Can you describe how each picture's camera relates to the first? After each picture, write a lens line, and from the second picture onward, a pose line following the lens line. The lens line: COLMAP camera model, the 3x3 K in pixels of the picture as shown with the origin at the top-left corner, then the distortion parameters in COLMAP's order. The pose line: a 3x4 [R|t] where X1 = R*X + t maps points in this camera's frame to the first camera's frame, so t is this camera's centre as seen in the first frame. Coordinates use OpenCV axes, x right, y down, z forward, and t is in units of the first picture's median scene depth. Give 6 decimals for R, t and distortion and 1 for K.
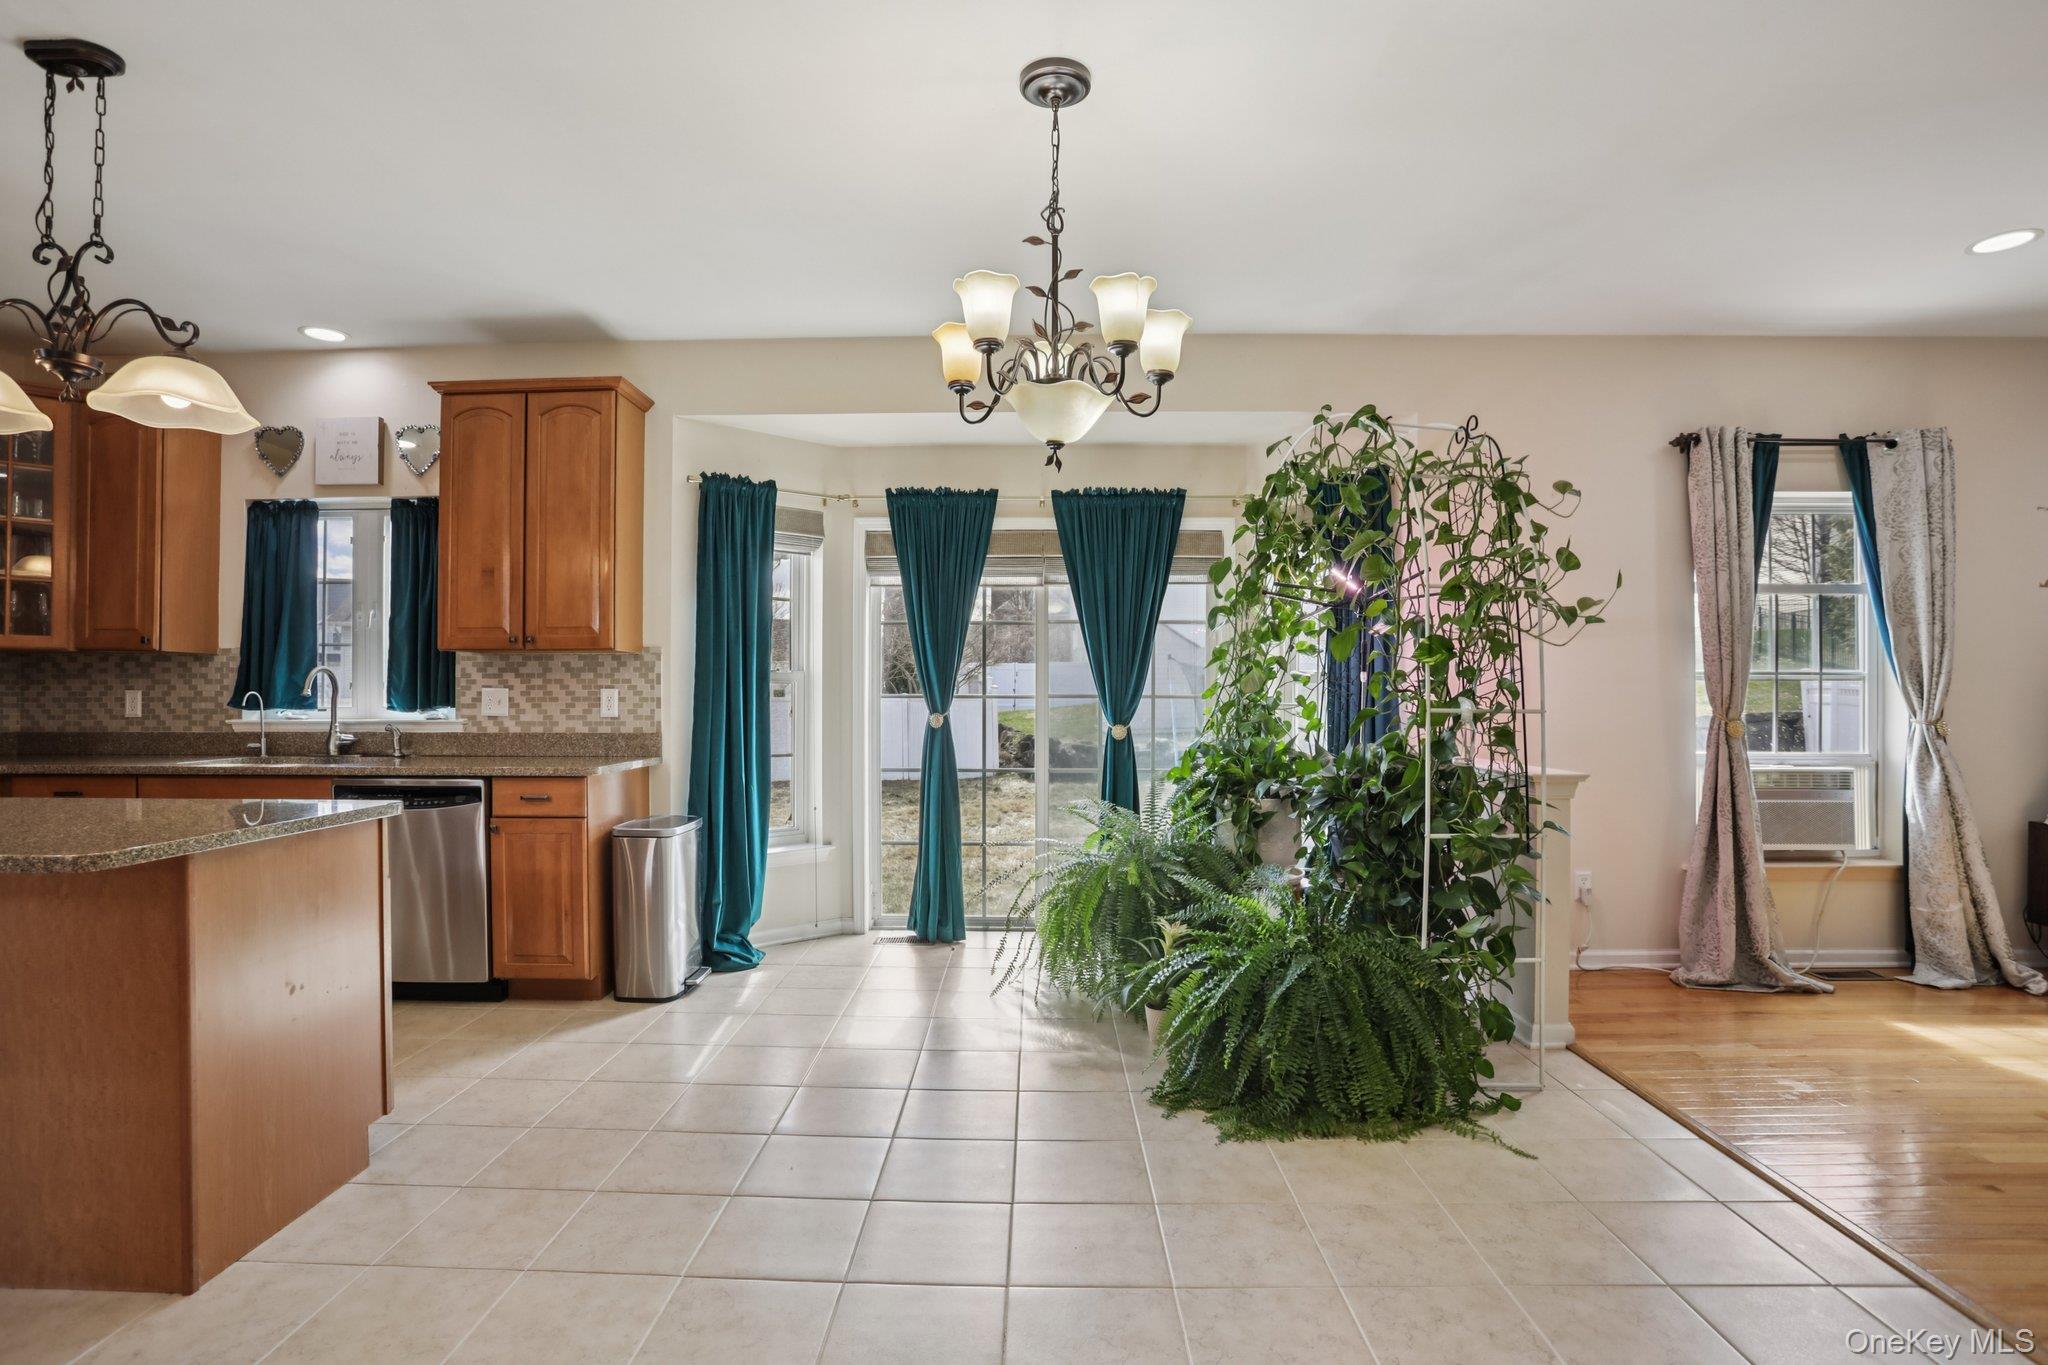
lens RADIAL K [[1011.4, 0, 1001.8], [0, 1011.4, 692.9], [0, 0, 1]] dist [-0.078132, 0.030393]
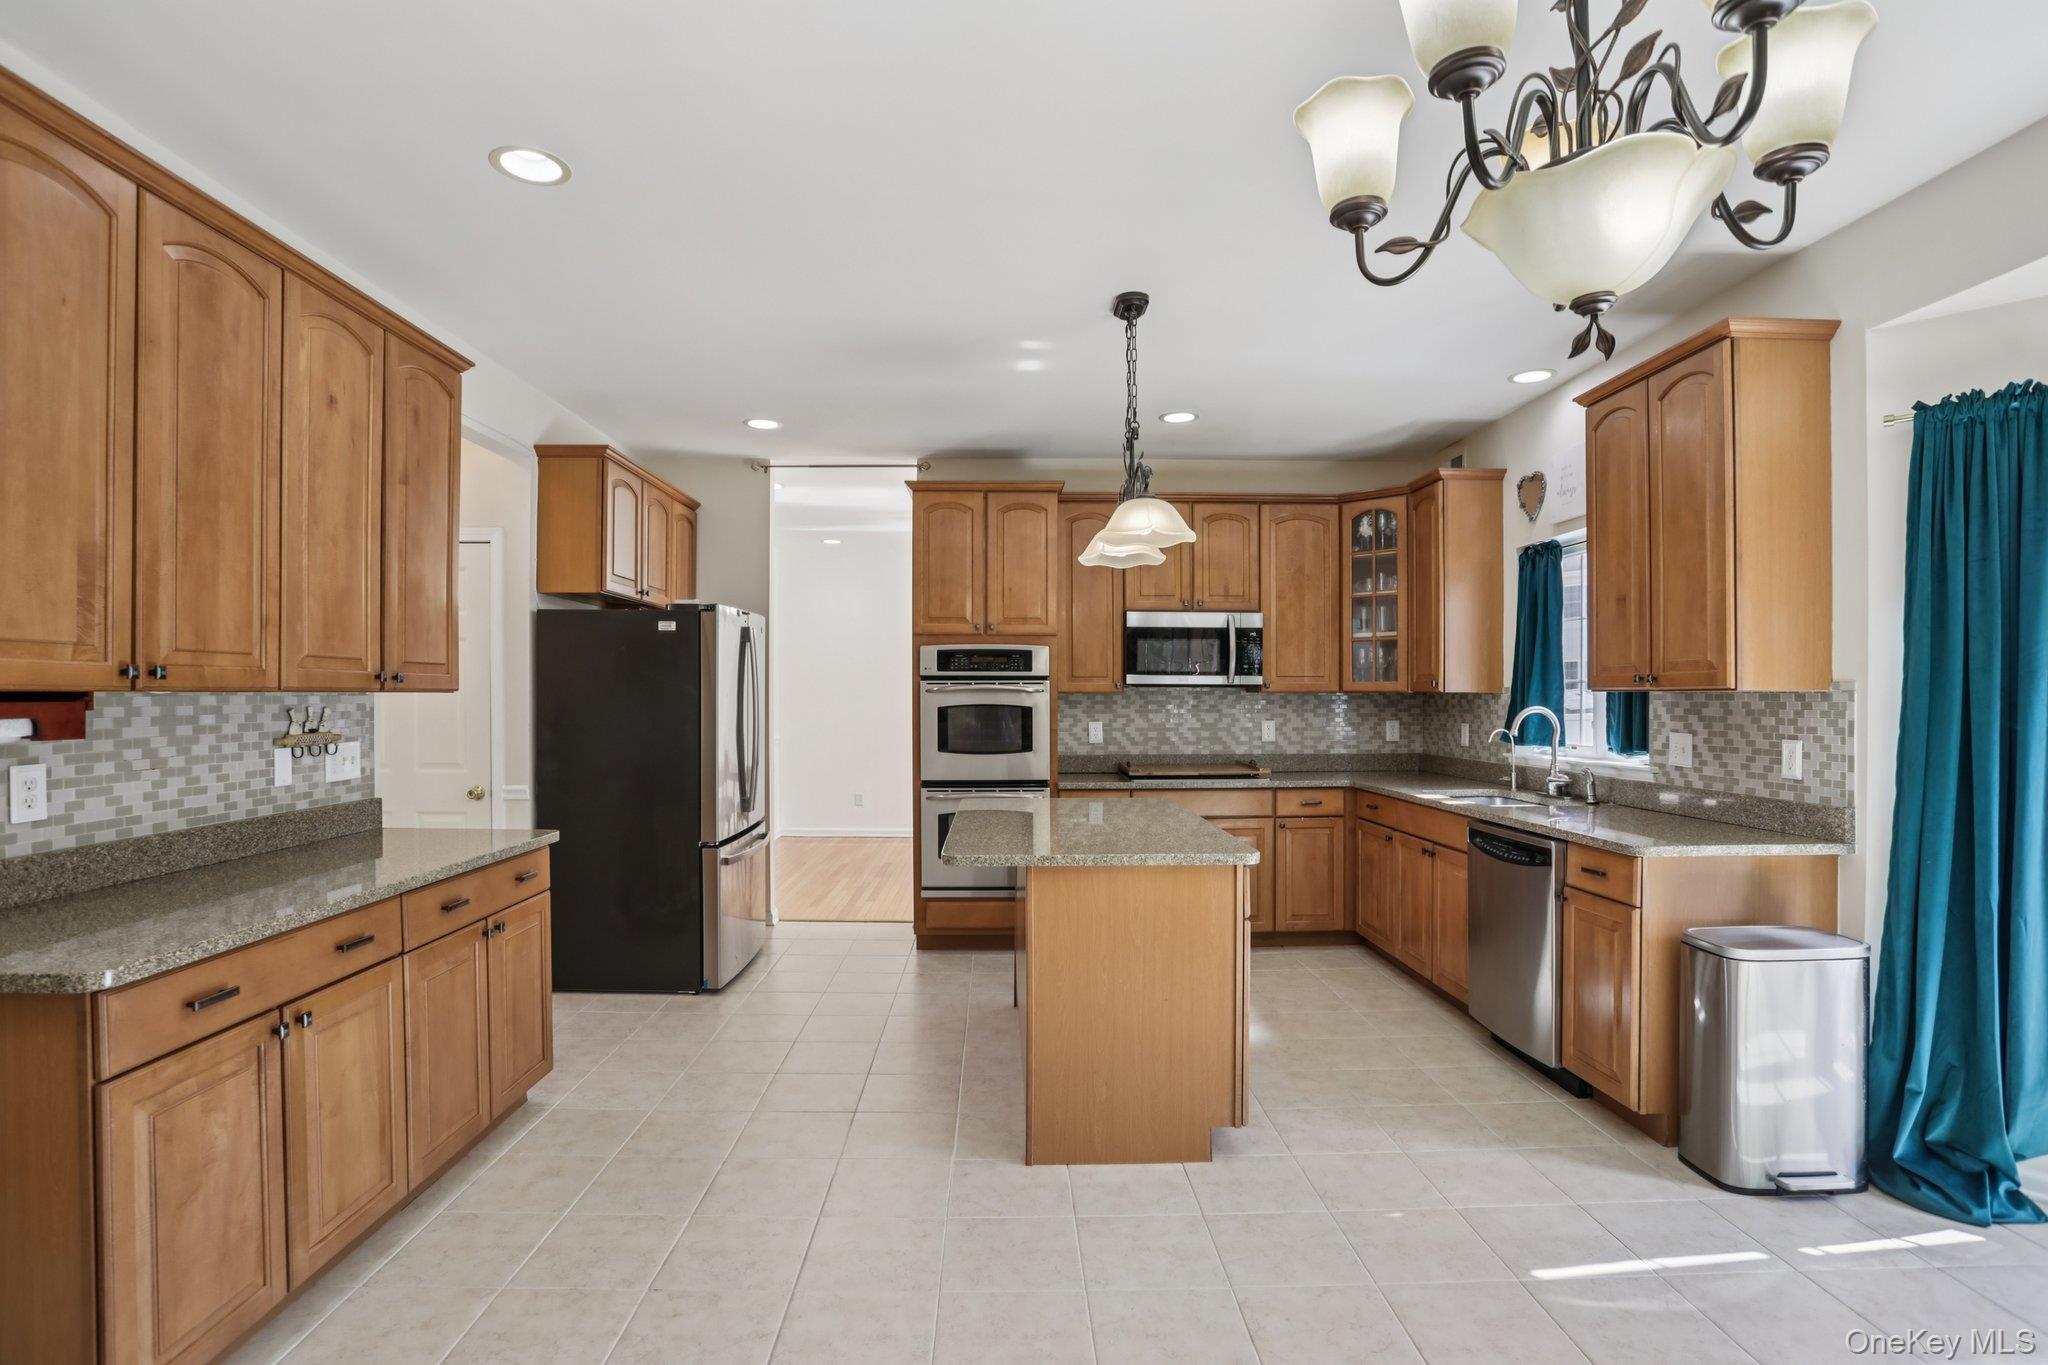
lens RADIAL K [[1002.3, 0, 1014.0], [0, 1002.3, 699.2], [0, 0, 1]] dist [-0.067085, 0.027191]
pose [[0.038266, 0.002240, -0.999265, 0.287215], [0.002881, 0.999993, 0.002352, -0.036830], [0.999263, -0.002969, 0.038259, 0.410456]]
